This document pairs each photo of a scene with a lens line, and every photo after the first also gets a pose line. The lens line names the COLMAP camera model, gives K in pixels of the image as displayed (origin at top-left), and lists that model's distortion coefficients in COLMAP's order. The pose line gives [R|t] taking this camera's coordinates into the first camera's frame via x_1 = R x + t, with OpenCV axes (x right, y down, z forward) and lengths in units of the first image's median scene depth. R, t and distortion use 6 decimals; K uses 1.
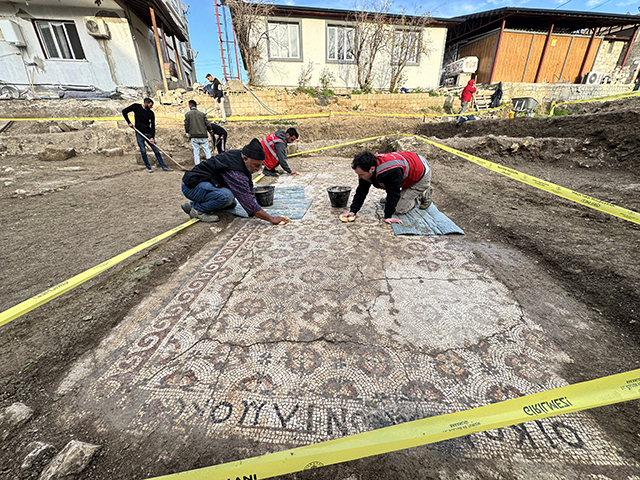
lens RADIAL K [[255.0, 0, 321.6], [0, 255.0, 237.2], [0, 0, 1]] dist [-0.000439, -0.000466]
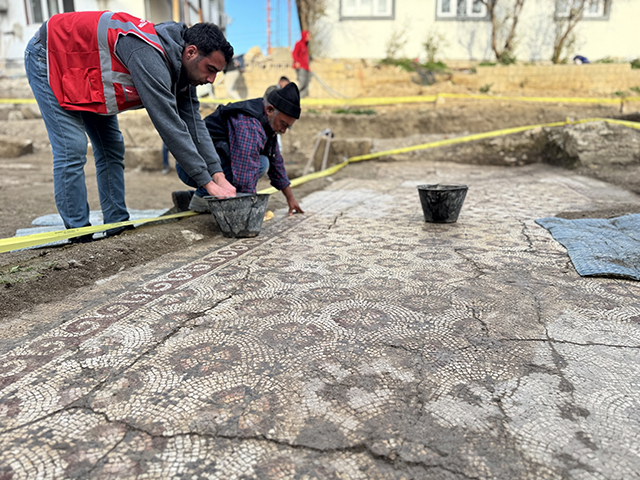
lens RADIAL K [[453.3, 0, 324.2], [0, 453.3, 245.2], [0, 0, 1]] dist [0.041102, -0.048595]
pose [[0.978783, 0.061605, -0.195419, 0.042582], [-0.094228, 0.982230, -0.162310, 0.161713], [0.181948, 0.177280, 0.967195, 0.225020]]
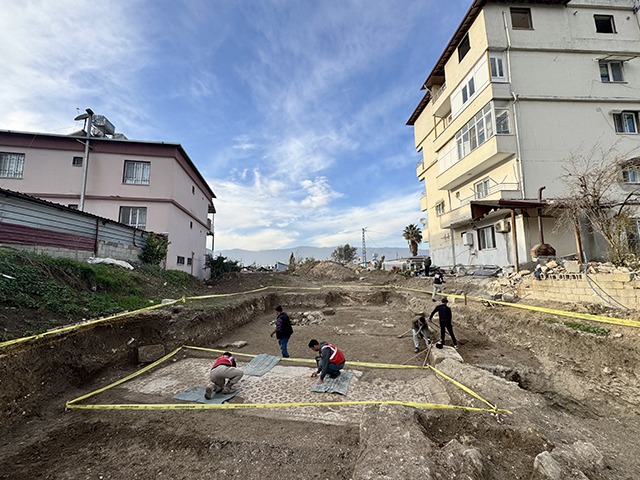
lens RADIAL K [[255.0, 0, 319.1], [0, 255.0, 238.0], [0, 0, 1]] dist [-0.000439, -0.000466]
pose [[-0.191375, -0.109630, -0.975375, 3.622997], [-0.375905, 0.926161, -0.030344, -2.386135], [0.906682, 0.360841, -0.218454, 2.914140]]
